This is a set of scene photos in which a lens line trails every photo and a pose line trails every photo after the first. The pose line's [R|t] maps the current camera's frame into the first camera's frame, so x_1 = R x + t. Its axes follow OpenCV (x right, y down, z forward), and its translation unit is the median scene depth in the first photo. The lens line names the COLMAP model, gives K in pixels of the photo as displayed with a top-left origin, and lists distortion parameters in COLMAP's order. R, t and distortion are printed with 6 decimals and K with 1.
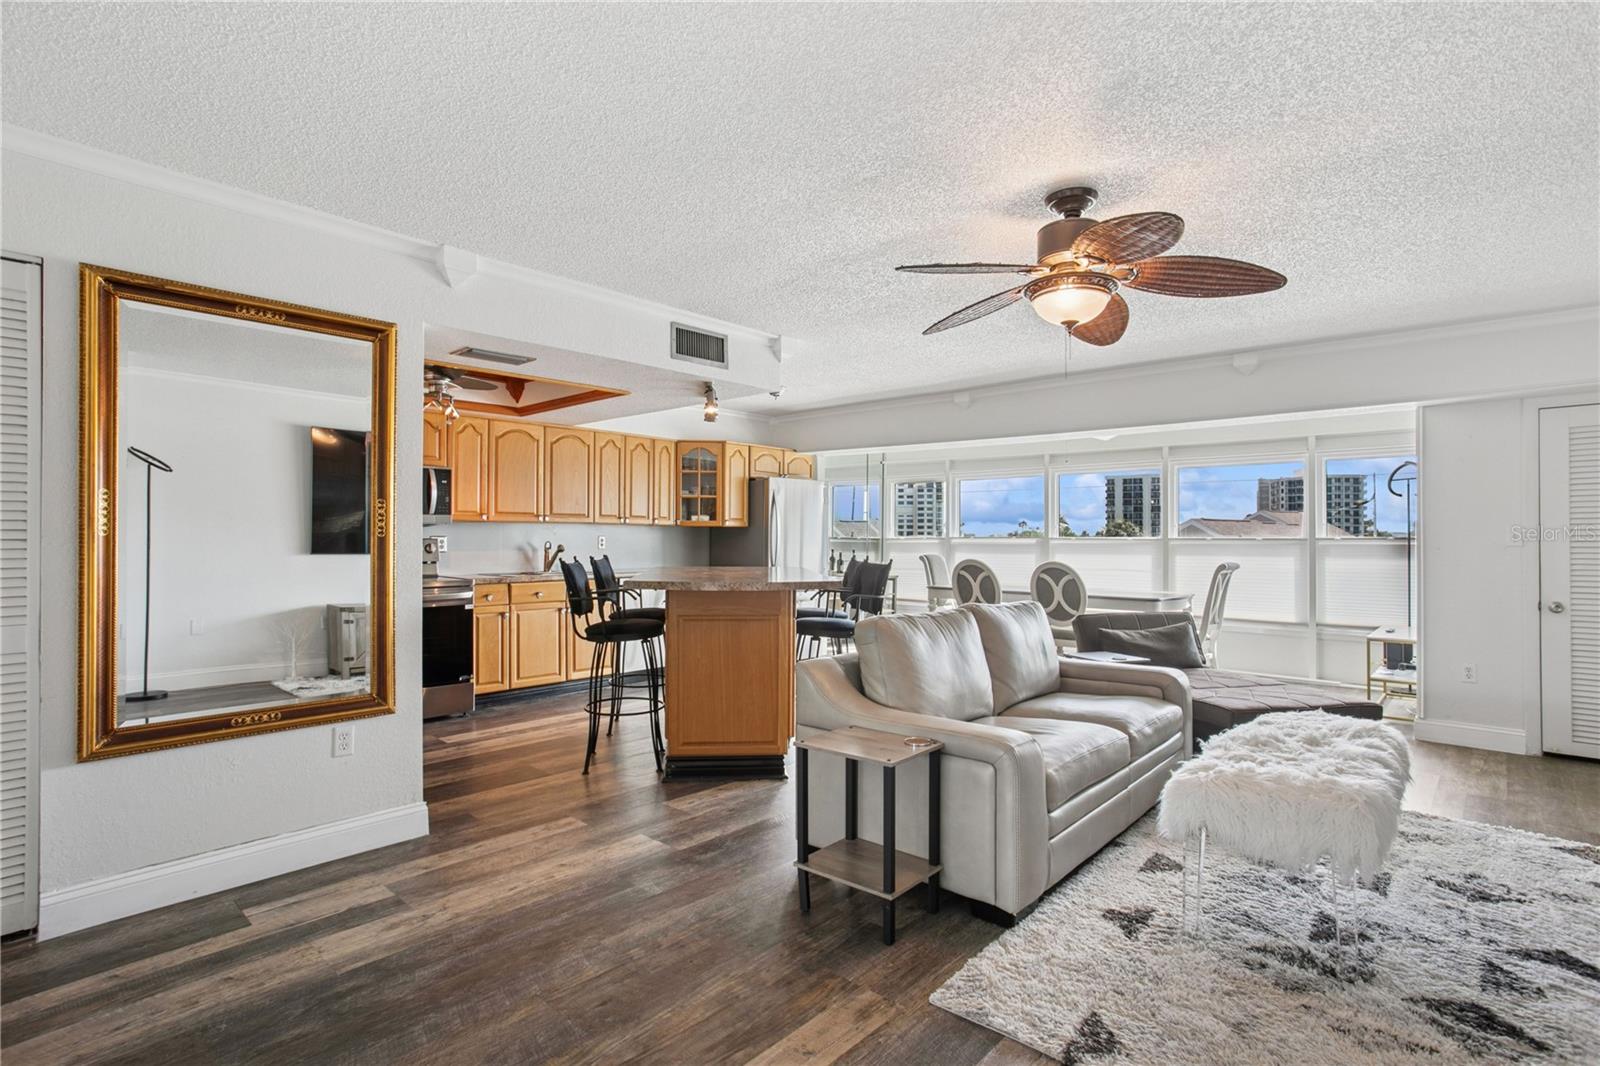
lens RADIAL K [[786.7, 0, 797.9], [0, 786.7, 520.8], [0, 0, 1]] dist [-0.041634, 0.025877]
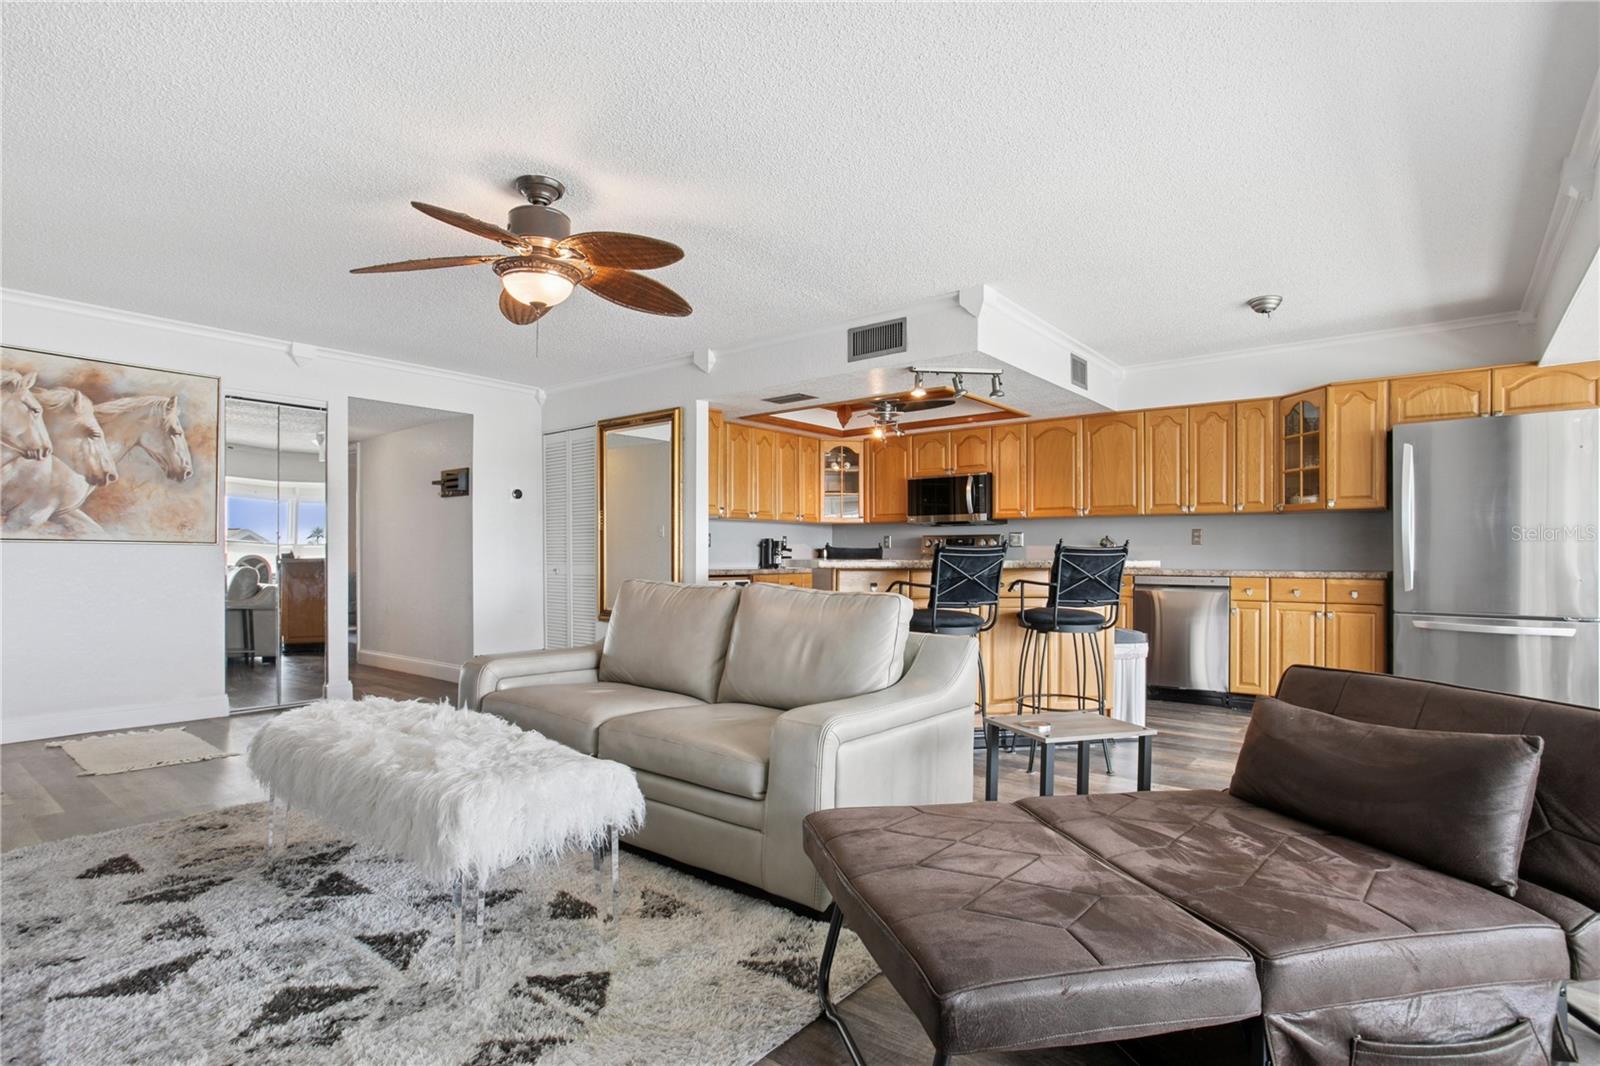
lens RADIAL K [[786.7, 0, 799.2], [0, 786.7, 563.8], [0, 0, 1]] dist [-0.041634, 0.025877]
pose [[0.058394, 0.008465, -0.998258, 0.710527], [0.018842, 0.999777, 0.009580, 0.051136], [0.998116, -0.019368, 0.058222, 0.638826]]
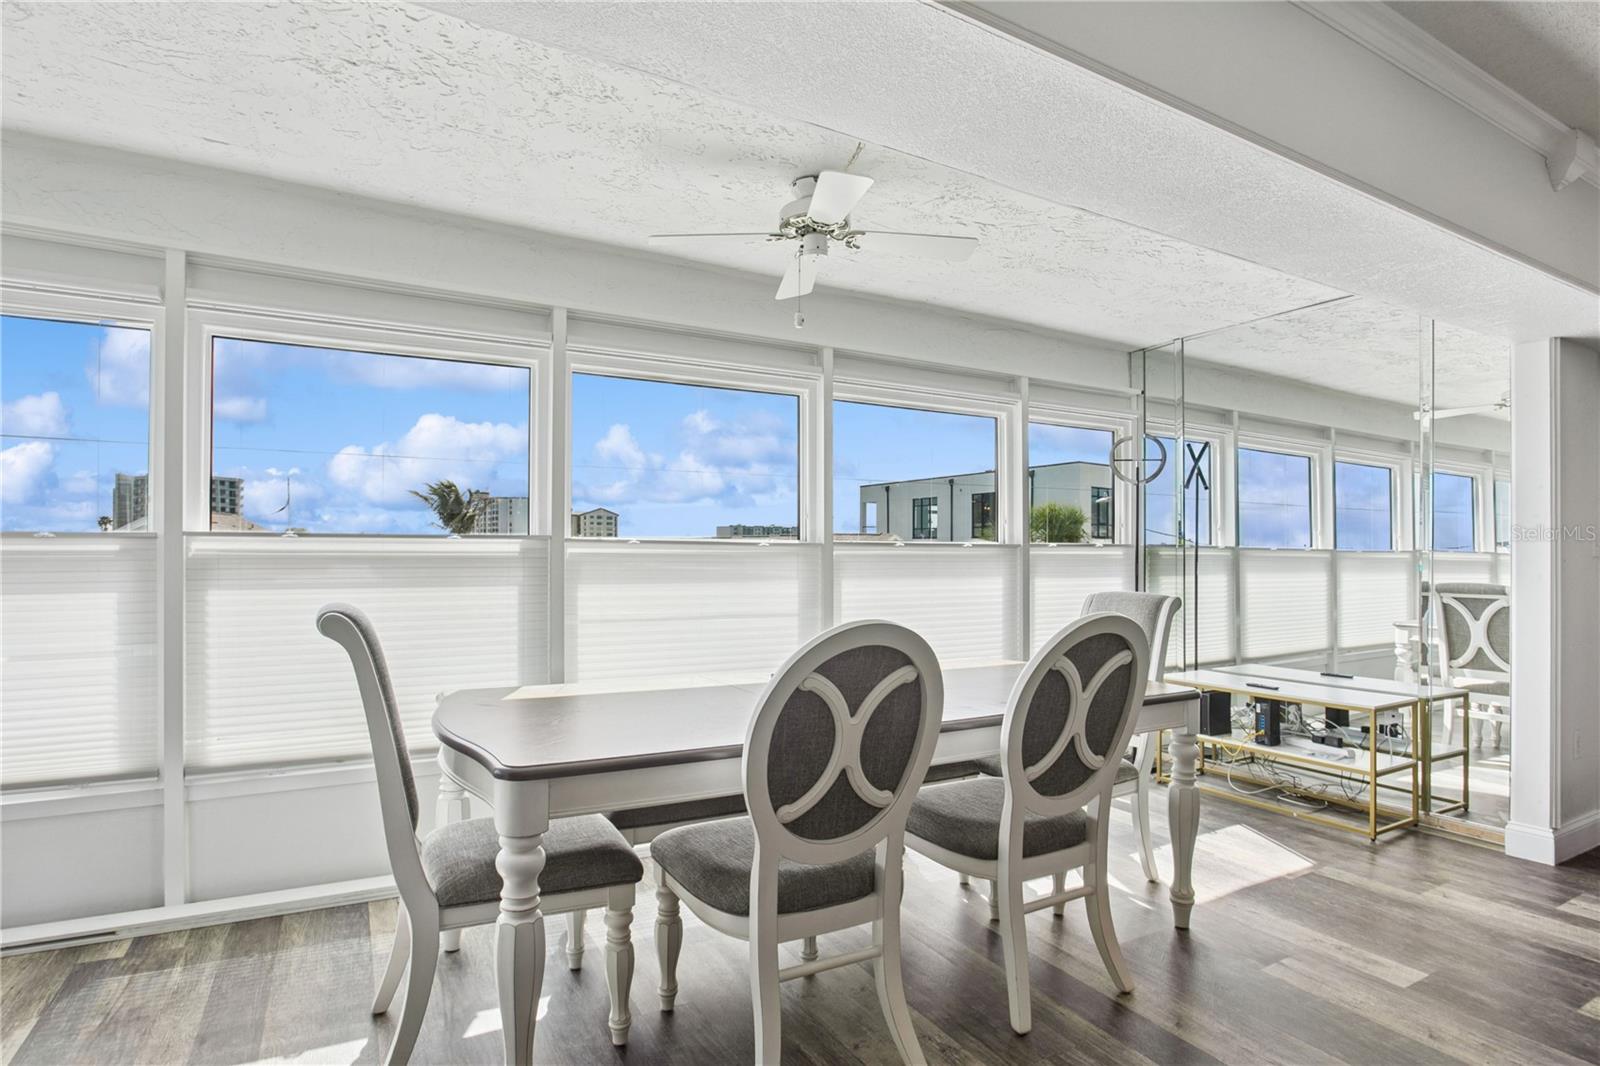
lens RADIAL K [[835.1, 0, 802.9], [0, 835.1, 534.9], [0, 0, 1]] dist [-0.031709, 0.012274]
pose [[0.322719, 0.016553, 0.946350, -0.015656], [-0.025629, 0.999633, -0.008745, 0.031569], [-0.946148, -0.021432, 0.323025, 1.176148]]
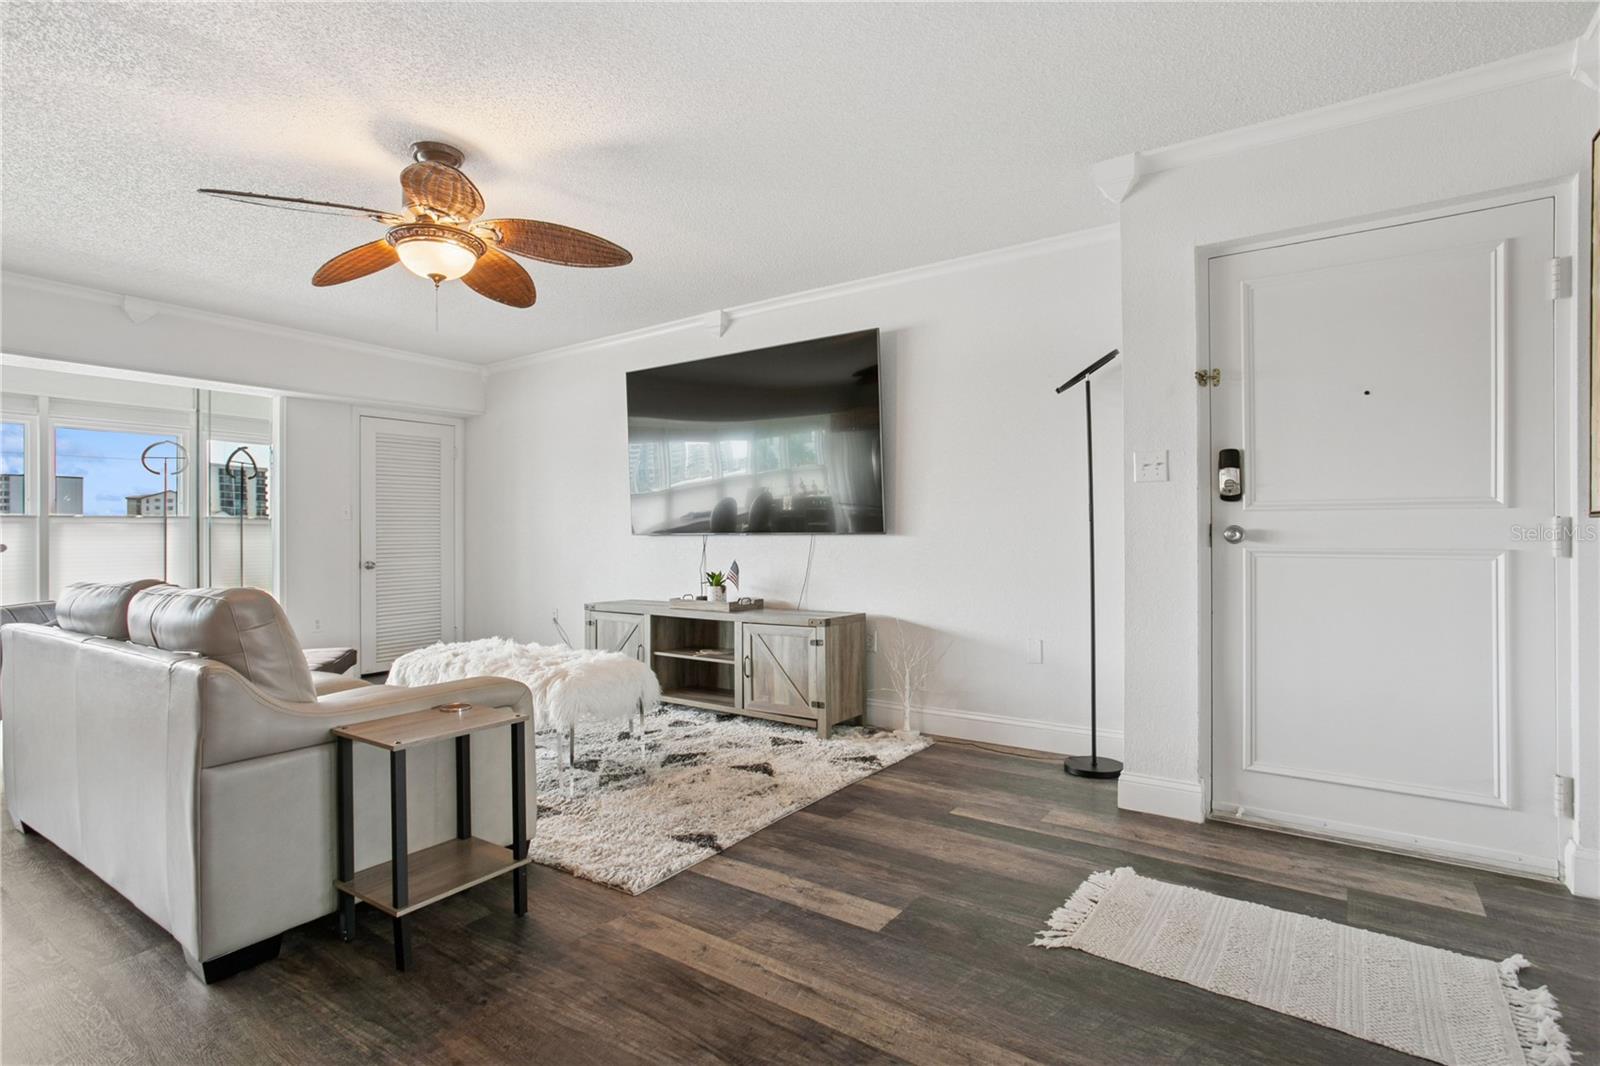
lens RADIAL K [[786.7, 0, 793.9], [0, 786.7, 529.7], [0, 0, 1]] dist [-0.041634, 0.025877]
pose [[-0.110415, 0.003111, 0.993881, -0.345014], [-0.017333, 0.999837, -0.005056, 0.034547], [-0.993734, -0.017785, -0.110343, 0.322756]]
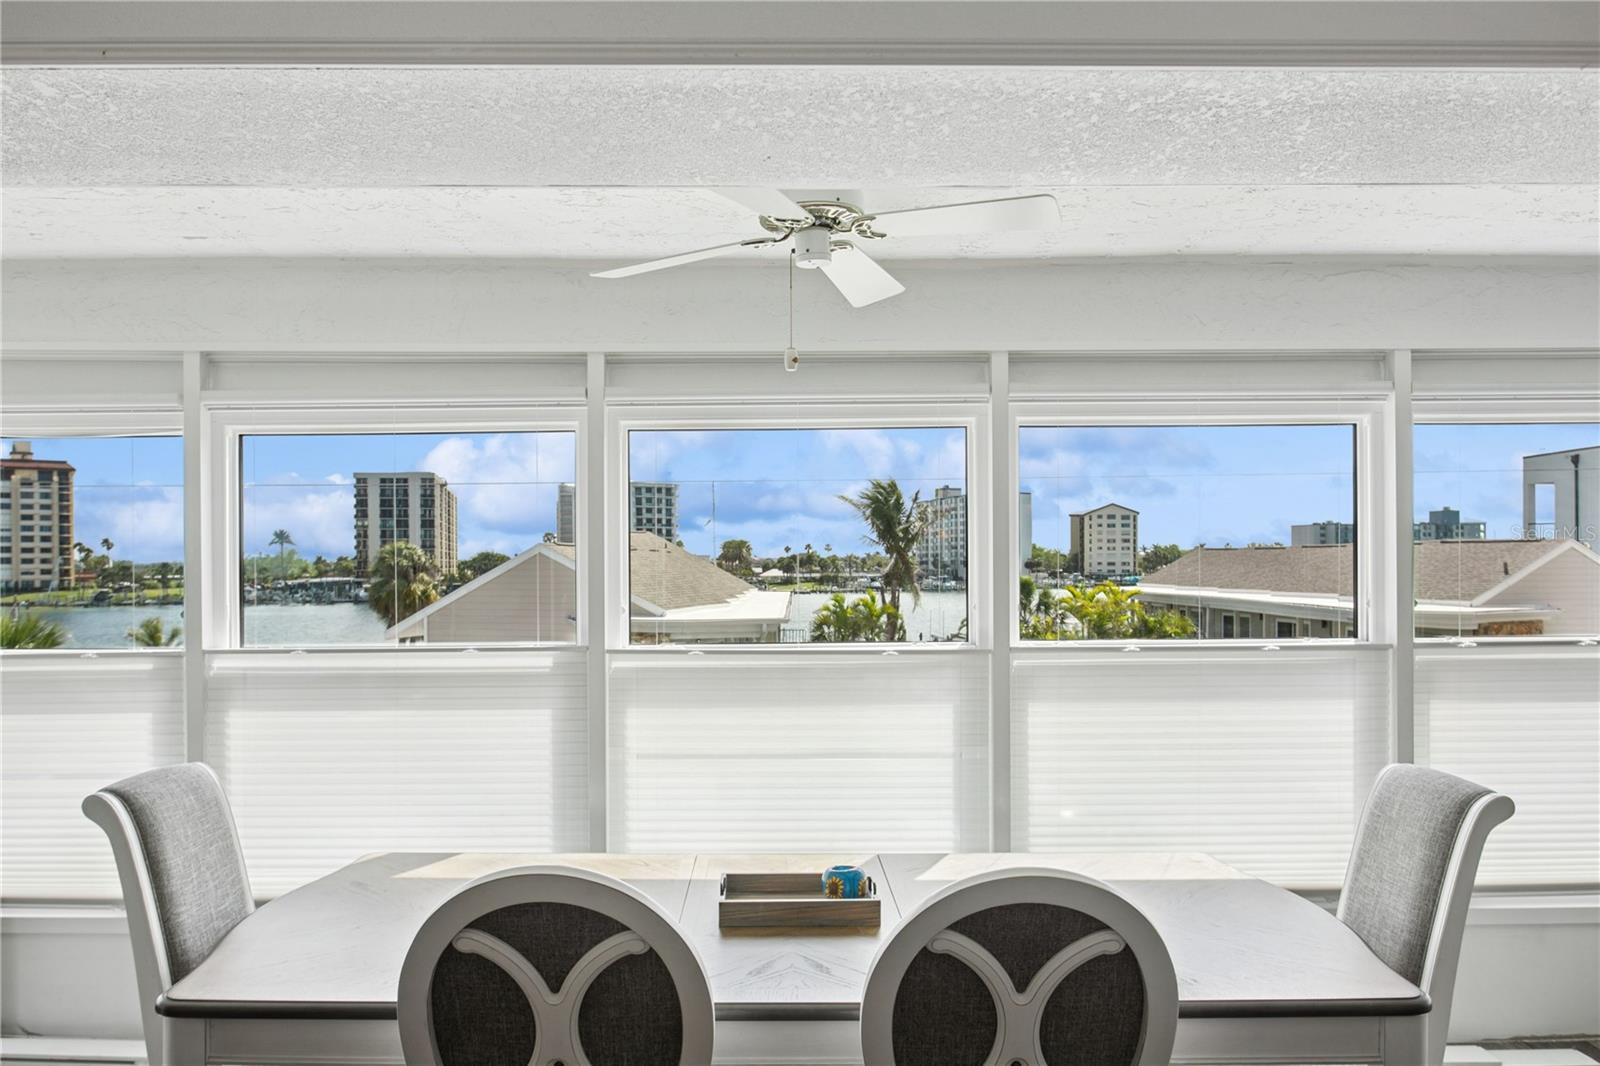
lens RADIAL K [[1178.1, 0, 787.4], [0, 1178.1, 556.3], [0, 0, 1]] dist [-0.021625, 0.009925]
pose [[0.743656, -0.003464, 0.668554, 0.130147], [-0.005969, 0.999912, 0.011820, -0.026644], [-0.668536, -0.012781, 0.743570, 0.977176]]
